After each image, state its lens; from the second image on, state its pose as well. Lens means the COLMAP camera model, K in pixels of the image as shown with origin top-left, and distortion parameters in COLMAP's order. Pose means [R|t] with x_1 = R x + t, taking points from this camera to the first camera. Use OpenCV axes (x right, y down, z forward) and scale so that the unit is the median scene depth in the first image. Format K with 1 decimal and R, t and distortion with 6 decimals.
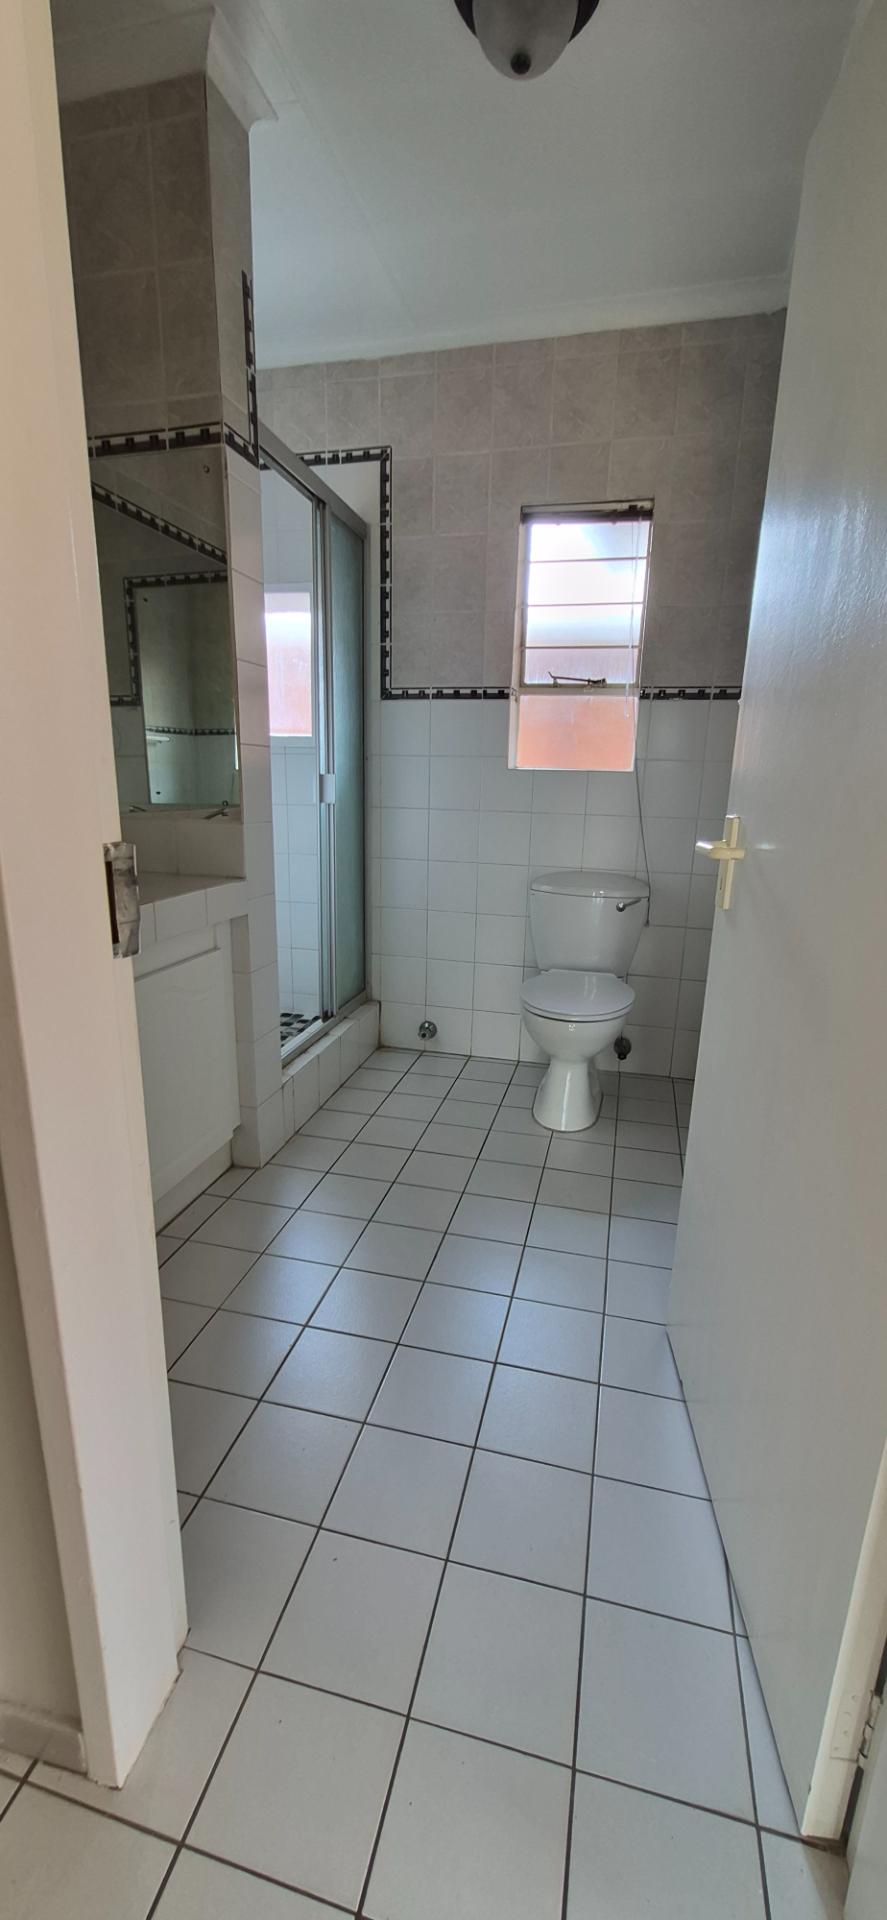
lens RADIAL K [[756.4, 0, 439.0], [0, 756.4, 974.2], [0, 0, 1]] dist [0.004864, -0.002545]
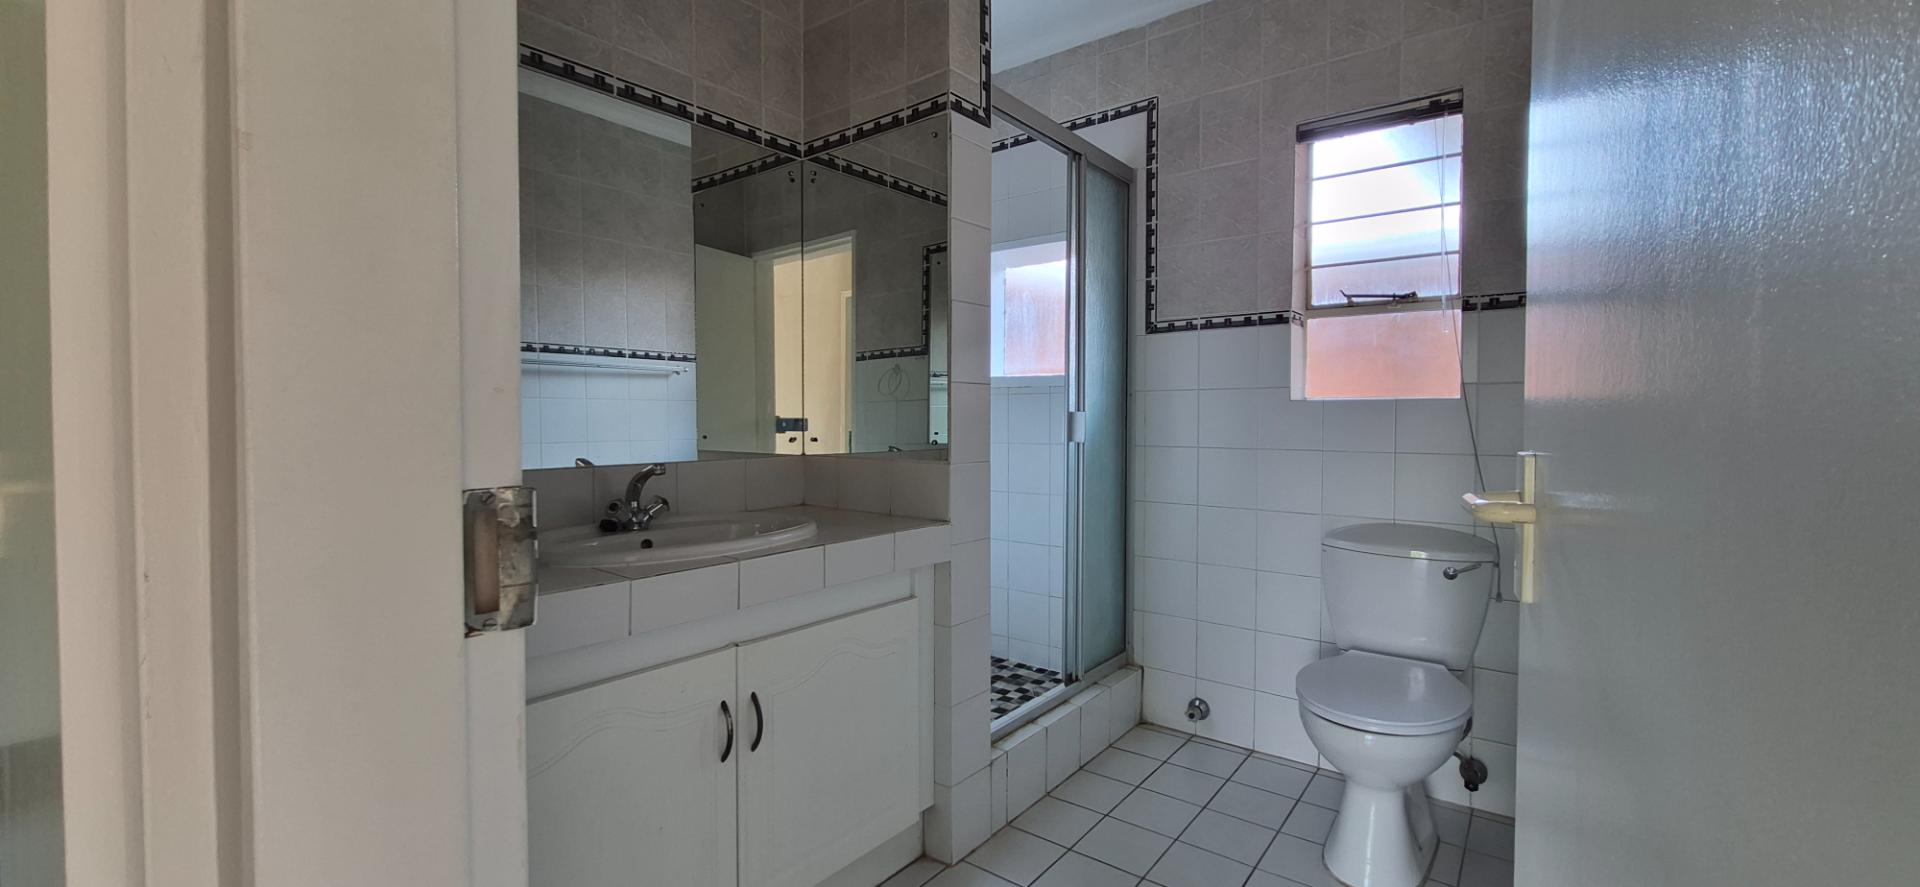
lens RADIAL K [[756.4, 0, 964.5], [0, 756.4, 429.6], [0, 0, 1]] dist [0.004864, -0.002545]
pose [[0.921220, -0.015687, -0.388726, 0.088284], [-0.077252, 0.971914, -0.222296, -0.022665], [0.381296, 0.234814, 0.894134, 0.109483]]
